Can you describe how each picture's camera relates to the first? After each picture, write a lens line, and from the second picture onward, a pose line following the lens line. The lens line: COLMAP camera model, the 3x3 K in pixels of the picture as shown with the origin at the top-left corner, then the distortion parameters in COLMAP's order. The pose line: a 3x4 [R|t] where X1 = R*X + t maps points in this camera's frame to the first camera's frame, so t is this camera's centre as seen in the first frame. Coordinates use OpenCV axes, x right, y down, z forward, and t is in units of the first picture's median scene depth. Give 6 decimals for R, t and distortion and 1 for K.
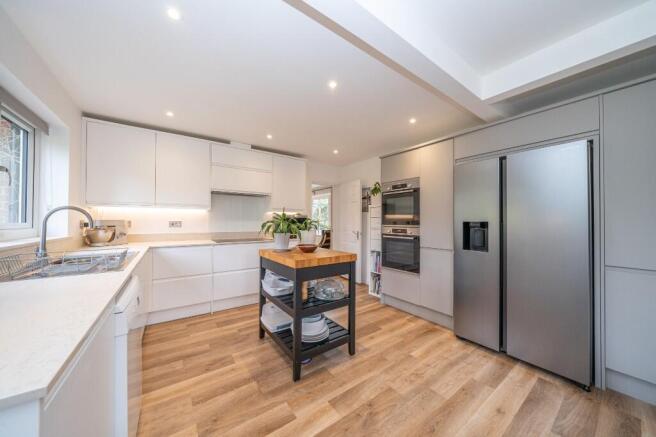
lens RADIAL K [[223.2, 0, 327.0], [0, 223.2, 219.5], [0, 0, 1]] dist [-0.007735, -0.000050]
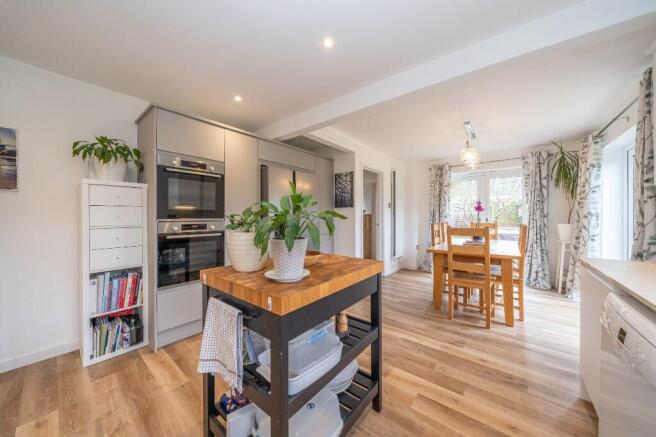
lens RADIAL K [[223.2, 0, 328.3], [0, 223.2, 217.7], [0, 0, 1]] dist [-0.007735, -0.000050]
pose [[-0.257410, -0.006753, 0.966279, -0.489477], [-0.010159, 0.999939, 0.004282, 0.014403], [-0.966249, -0.008714, -0.257463, 0.783400]]
